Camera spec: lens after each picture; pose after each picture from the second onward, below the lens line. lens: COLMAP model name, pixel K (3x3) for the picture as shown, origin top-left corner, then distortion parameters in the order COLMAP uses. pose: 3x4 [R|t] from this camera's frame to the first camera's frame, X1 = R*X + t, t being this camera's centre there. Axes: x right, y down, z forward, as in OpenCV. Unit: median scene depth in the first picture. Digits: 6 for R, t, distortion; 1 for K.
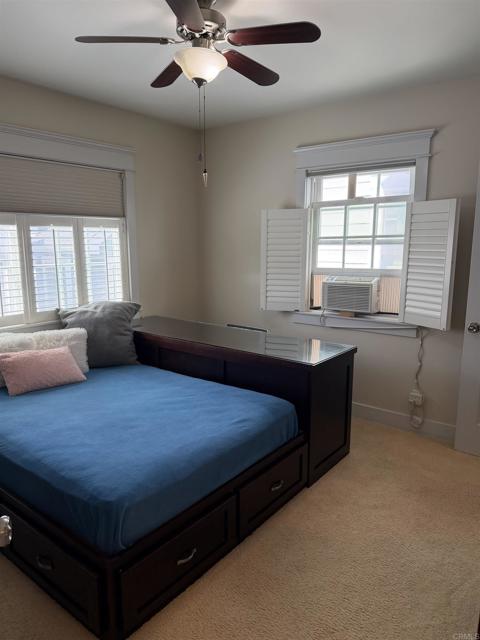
lens RADIAL K [[450.3, 0, 237.5], [0, 450.3, 322.5], [0, 0, 1]] dist [0.020589, -0.004782]
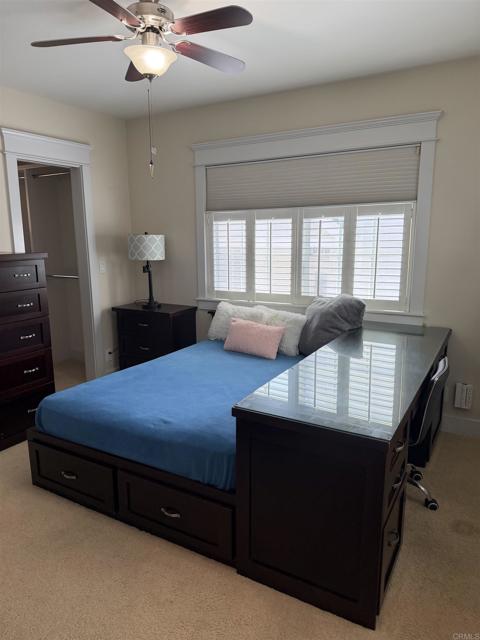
lens RADIAL K [[450.3, 0, 236.6], [0, 450.3, 319.4], [0, 0, 1]] dist [0.020589, -0.004782]
pose [[0.124057, 0.177567, -0.976258, 0.689734], [-0.156933, 0.974987, 0.157393, -0.124764], [0.979787, 0.133682, 0.148820, 0.733079]]
